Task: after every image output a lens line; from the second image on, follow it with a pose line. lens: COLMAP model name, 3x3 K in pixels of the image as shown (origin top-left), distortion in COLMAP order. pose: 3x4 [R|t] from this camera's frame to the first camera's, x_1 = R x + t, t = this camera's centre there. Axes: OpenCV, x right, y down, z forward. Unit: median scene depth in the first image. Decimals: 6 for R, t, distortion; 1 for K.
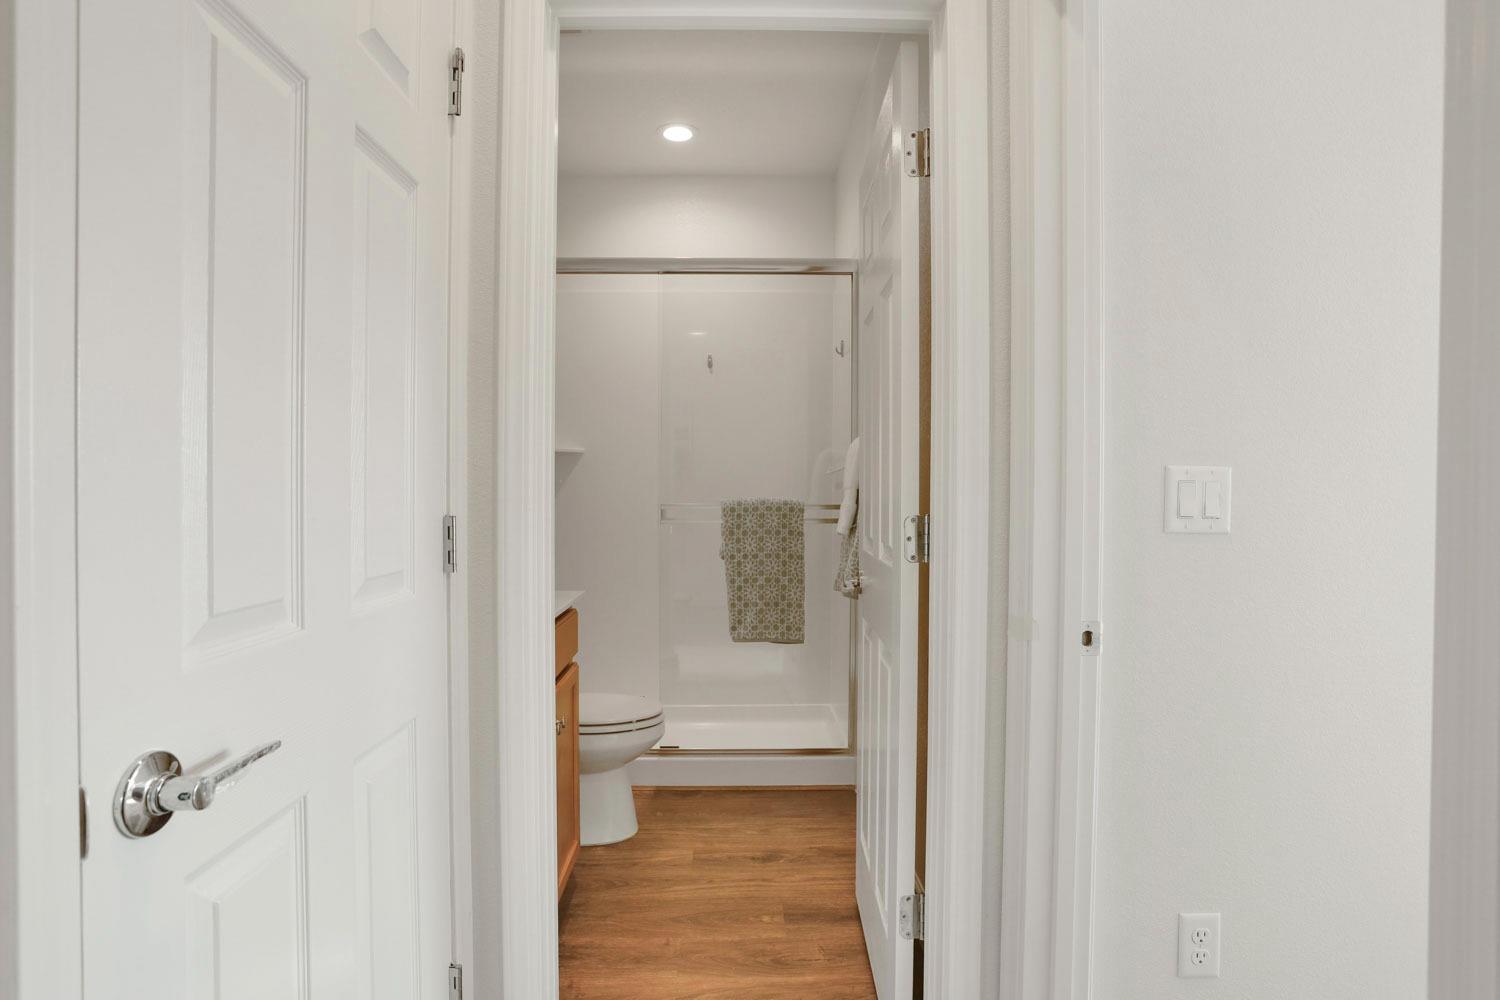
lens RADIAL K [[778.6, 0, 742.5], [0, 778.6, 480.0], [0, 0, 1]] dist [-0.070417, 0.032882]
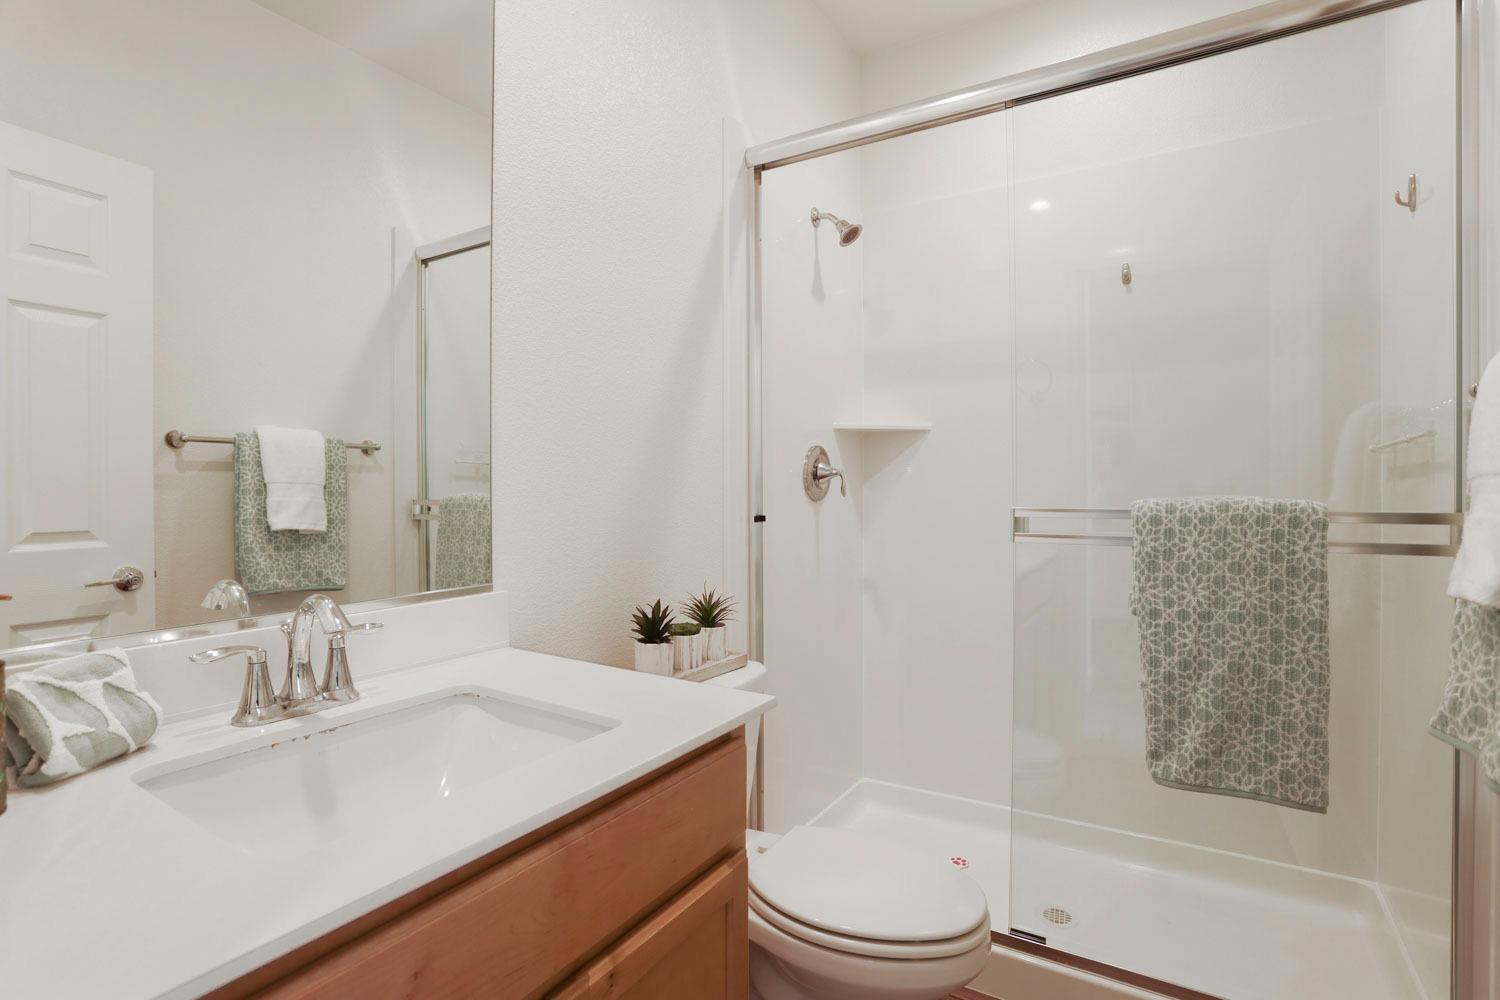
lens RADIAL K [[740.0, 0, 756.2], [0, 740.0, 493.3], [0, 0, 1]] dist [-0.064173, 0.034252]
pose [[0.850039, -0.001850, -0.526716, 0.016225], [0.017116, 0.999563, 0.024113, 0.004425], [0.526442, -0.029513, 0.849699, 0.464133]]
